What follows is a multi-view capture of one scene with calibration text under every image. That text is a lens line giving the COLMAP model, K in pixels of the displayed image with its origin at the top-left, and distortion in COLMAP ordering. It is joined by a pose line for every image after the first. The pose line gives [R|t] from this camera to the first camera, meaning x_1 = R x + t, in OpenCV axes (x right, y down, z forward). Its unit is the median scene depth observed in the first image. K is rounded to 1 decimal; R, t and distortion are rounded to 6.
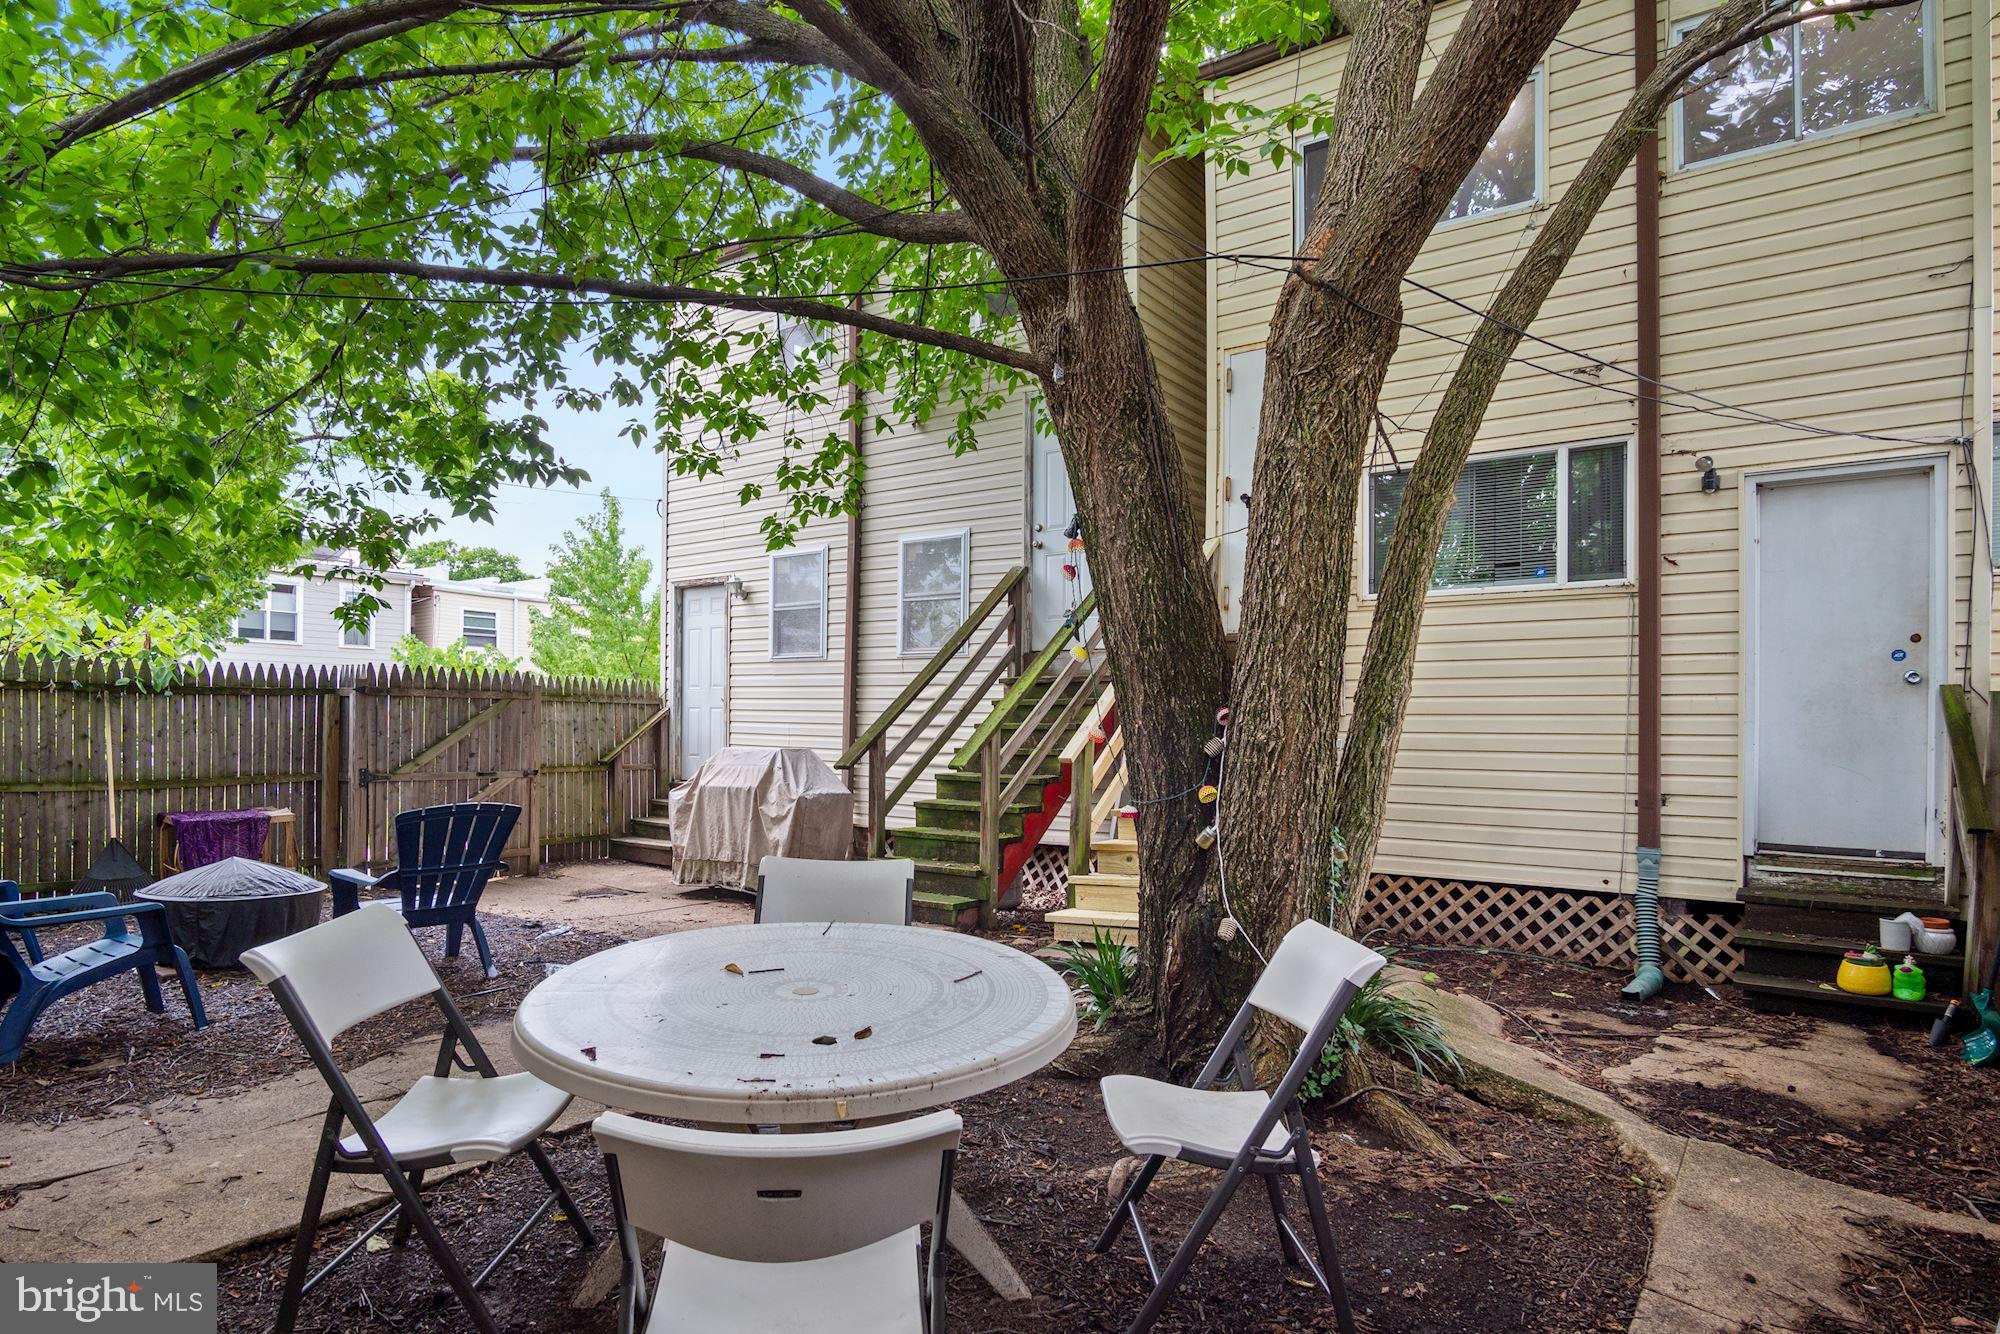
lens RADIAL K [[1090.9, 0, 985.7], [0, 1090.9, 669.9], [0, 0, 1]] dist [-0.007567, 0.000112]
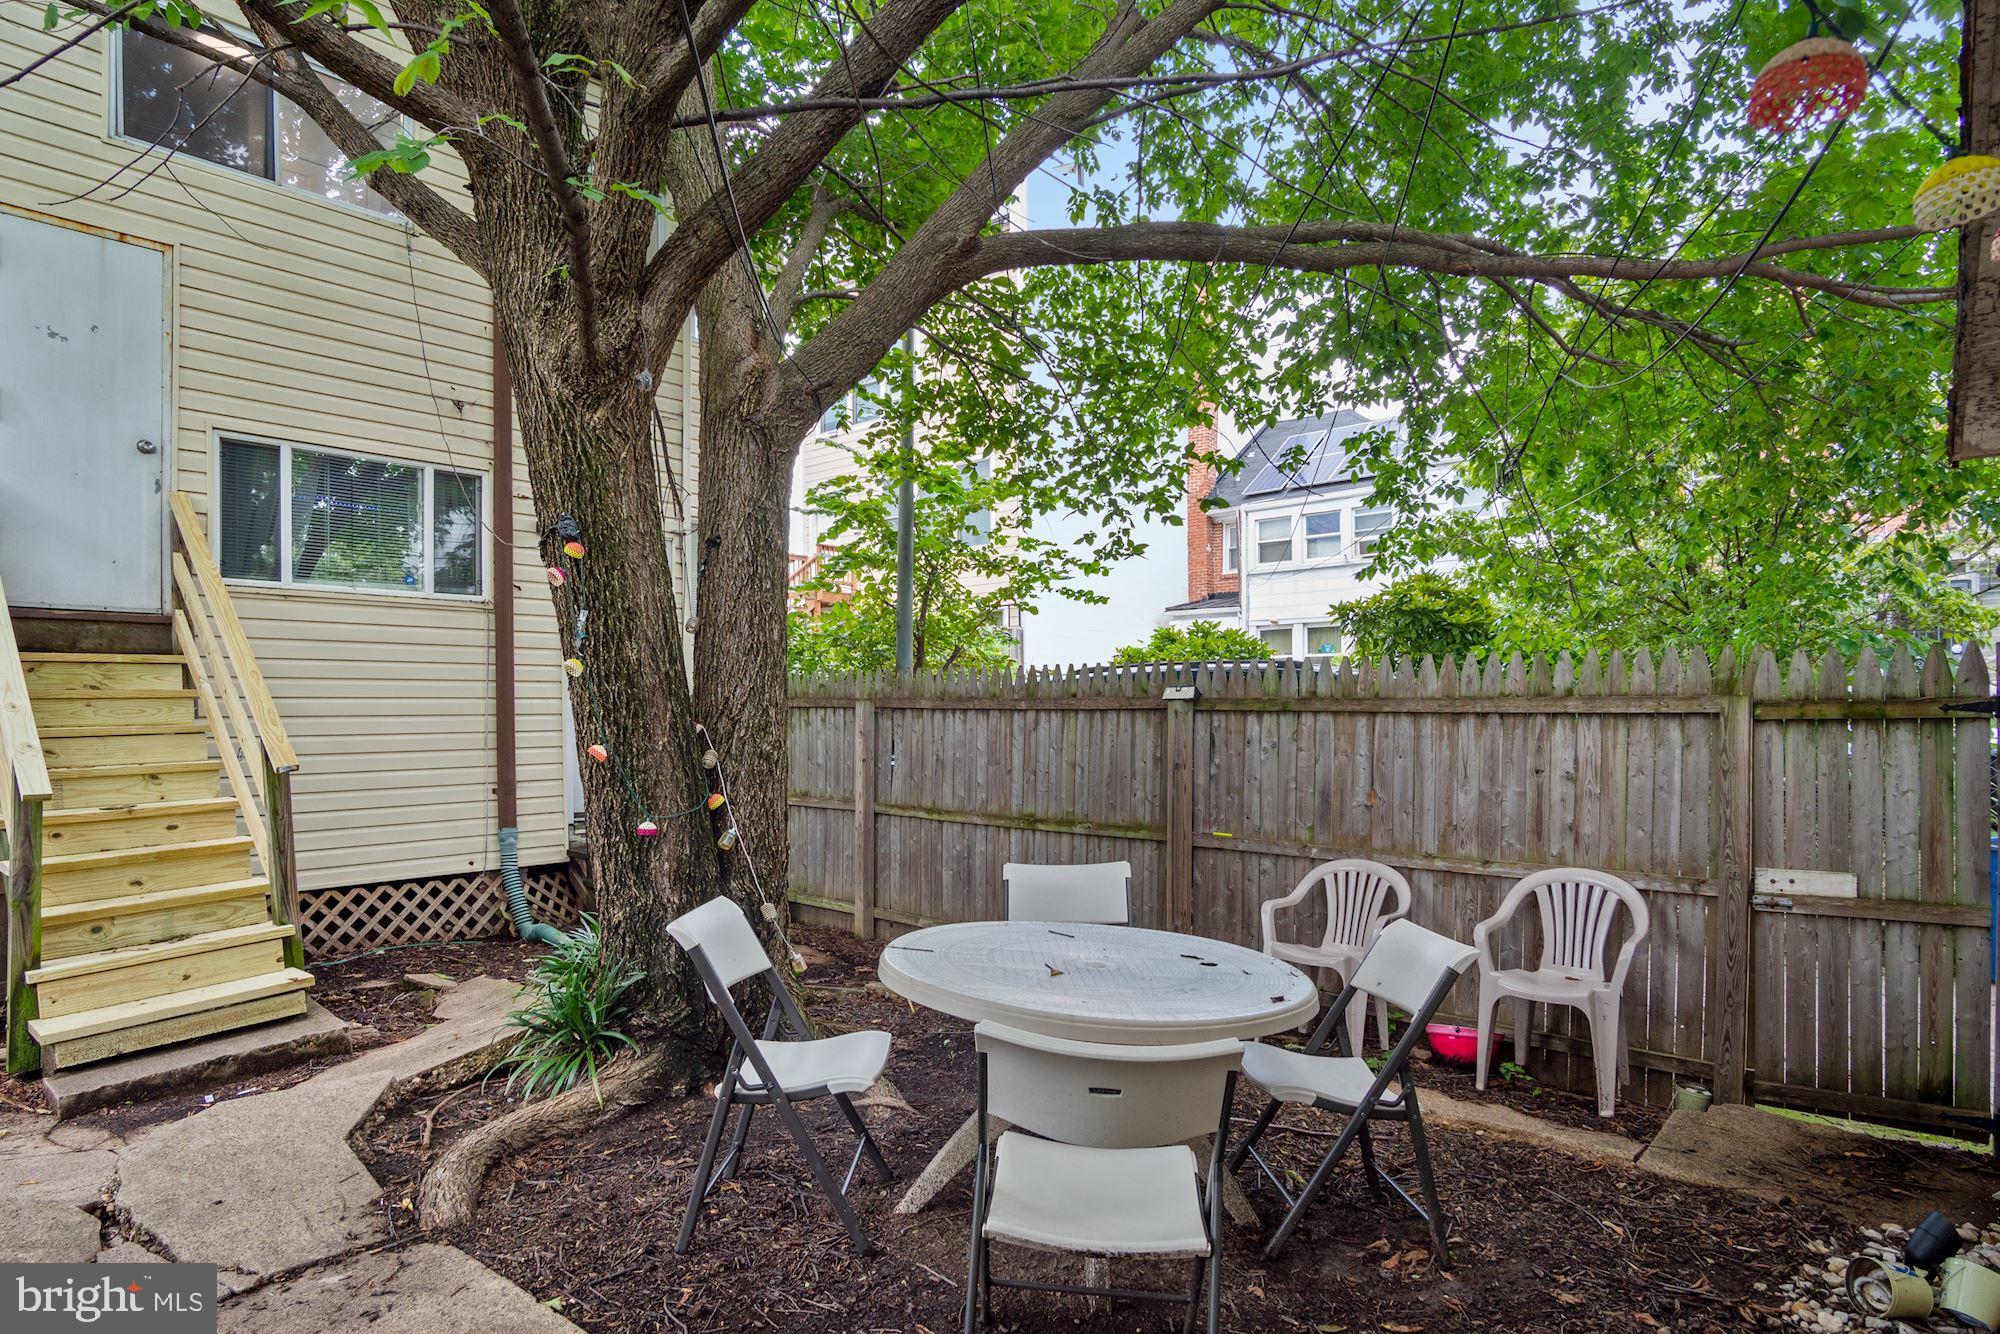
lens RADIAL K [[1090.9, 0, 985.7], [0, 1090.9, 669.9], [0, 0, 1]] dist [-0.007567, 0.000112]
pose [[0.123388, 0.023583, 0.992078, -0.494444], [-0.039543, 0.999040, -0.018830, -0.006058], [-0.991570, -0.036906, 0.124202, 0.337008]]
